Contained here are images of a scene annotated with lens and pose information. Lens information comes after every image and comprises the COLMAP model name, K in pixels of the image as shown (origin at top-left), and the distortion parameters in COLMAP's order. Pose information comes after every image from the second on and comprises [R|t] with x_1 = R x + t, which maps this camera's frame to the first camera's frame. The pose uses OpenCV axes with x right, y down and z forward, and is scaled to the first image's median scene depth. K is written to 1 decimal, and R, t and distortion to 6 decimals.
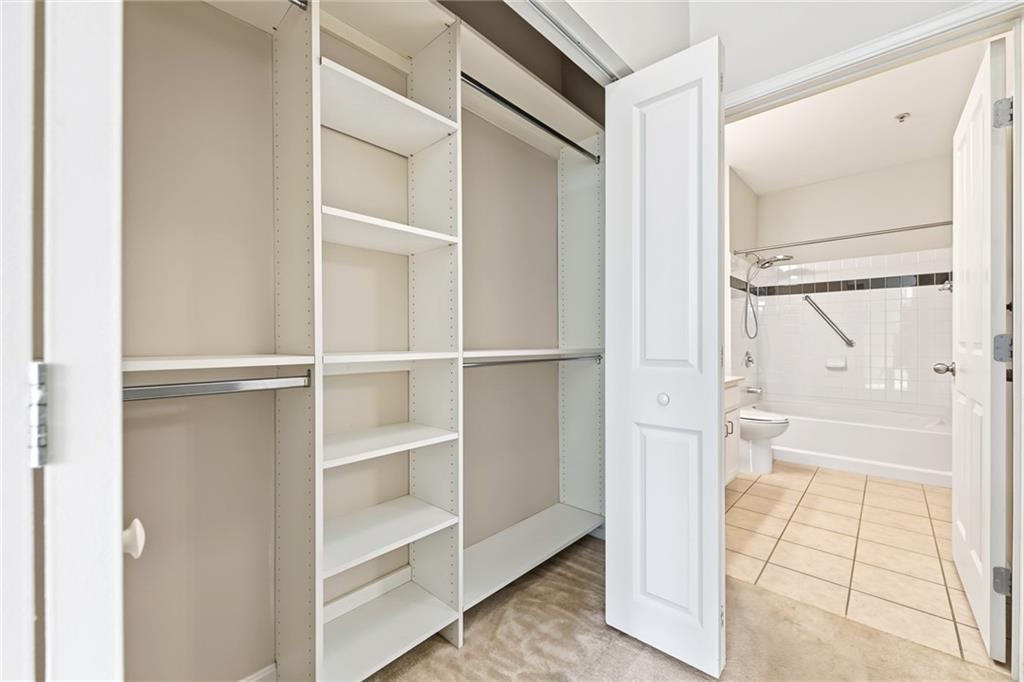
lens RADIAL K [[412.9, 0, 512.9], [0, 412.9, 342.8], [0, 0, 1]] dist [0.009403, 0.000133]
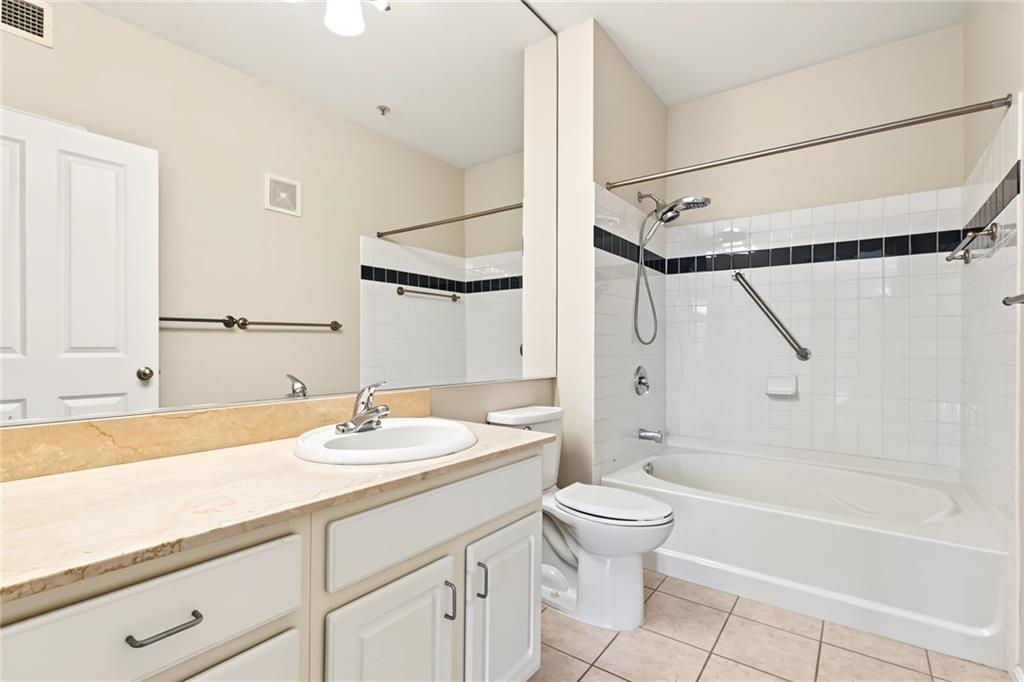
lens RADIAL K [[491.6, 0, 511.9], [0, 491.6, 345.6], [0, 0, 1]] dist [0.007853, 0.003175]
pose [[0.993111, 0.009813, 0.116769, 0.310665], [-0.008966, 0.999930, -0.007773, -0.001610], [-0.116837, 0.006672, 0.993129, 0.345284]]
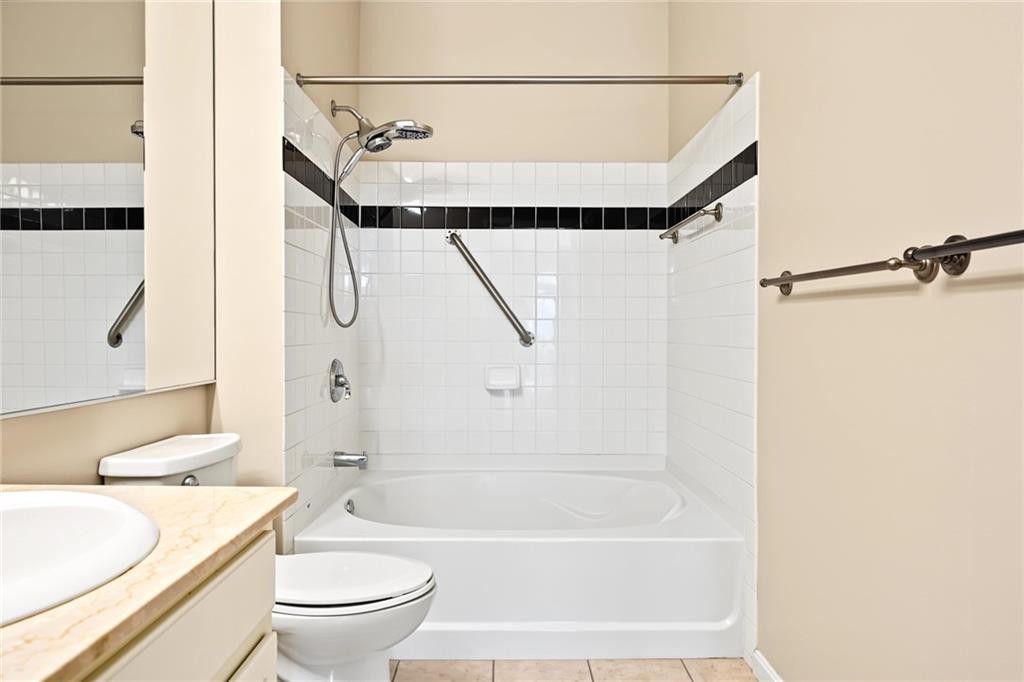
lens RADIAL K [[659.4, 0, 508.9], [0, 659.4, 336.7], [0, 0, 1]] dist [0.019506, -0.007391]
pose [[0.728941, -0.002943, 0.684571, 0.261375], [-0.000368, 0.999989, 0.004691, -0.004440], [-0.684577, -0.003671, 0.728931, 0.437235]]
